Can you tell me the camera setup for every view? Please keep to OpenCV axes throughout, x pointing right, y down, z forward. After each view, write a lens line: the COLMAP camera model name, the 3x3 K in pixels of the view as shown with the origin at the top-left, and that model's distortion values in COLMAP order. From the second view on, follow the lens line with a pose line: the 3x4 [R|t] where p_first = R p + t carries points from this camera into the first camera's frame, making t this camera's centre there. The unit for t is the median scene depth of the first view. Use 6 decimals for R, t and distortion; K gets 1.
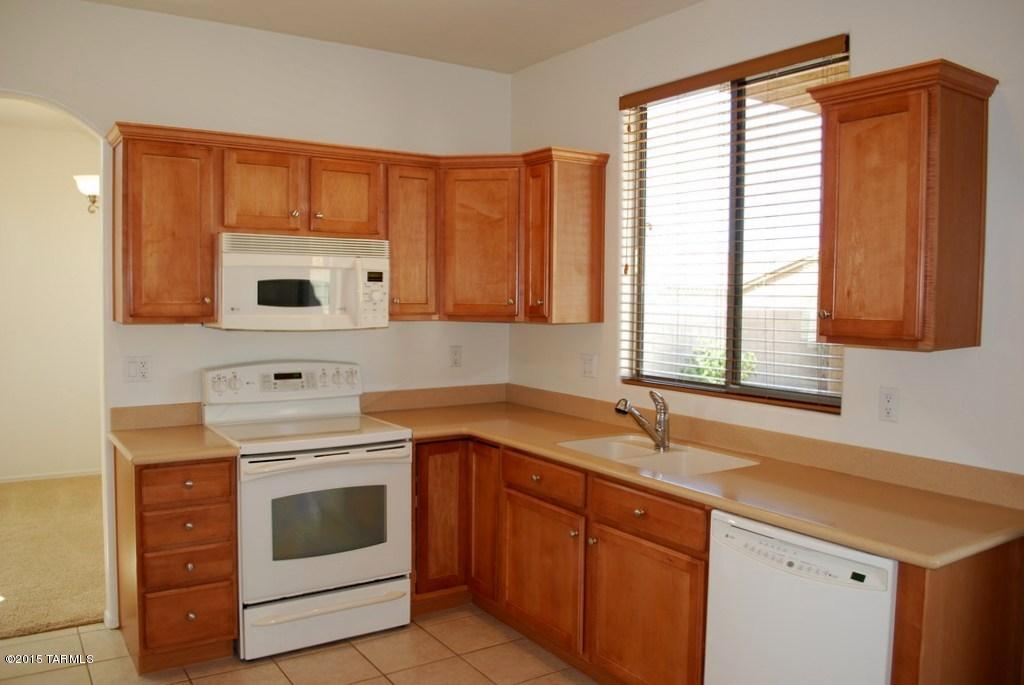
lens RADIAL K [[801.3, 0, 512.0], [0, 801.3, 342.5], [0, 0, 1]] dist [-0.083630, 0.002709]
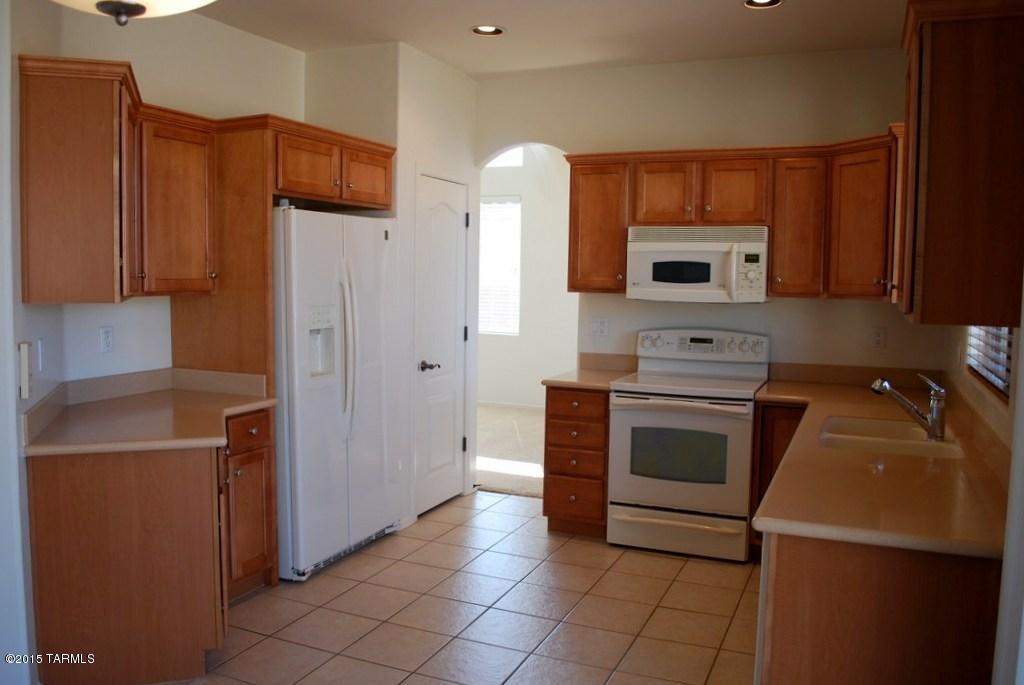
lens RADIAL K [[825.8, 0, 525.4], [0, 825.8, 343.1], [0, 0, 1]] dist [-0.078481, 0.010407]
pose [[0.551377, 0.065175, -0.831707, 0.666233], [-0.059449, 0.997479, 0.038754, 0.013738], [0.832136, 0.028076, 0.553861, 0.076863]]
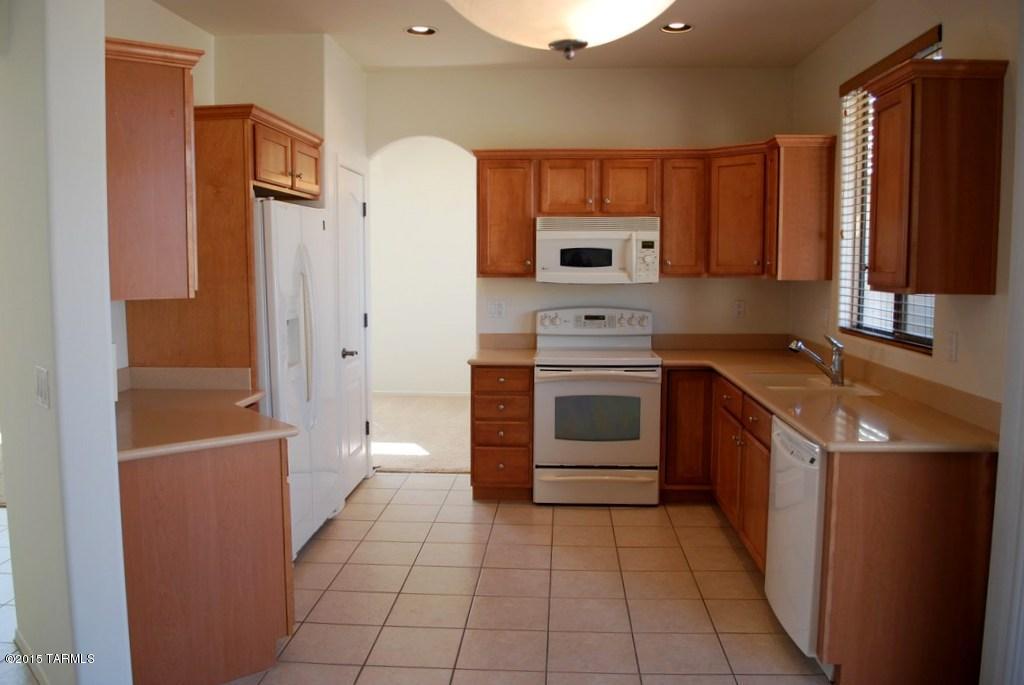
lens RADIAL K [[825.8, 0, 525.4], [0, 825.8, 343.1], [0, 0, 1]] dist [-0.078481, 0.010407]
pose [[0.805672, 0.046877, -0.590504, 0.505537], [-0.026828, 0.998728, 0.042681, 0.030048], [0.591754, -0.018545, 0.805905, -0.248531]]
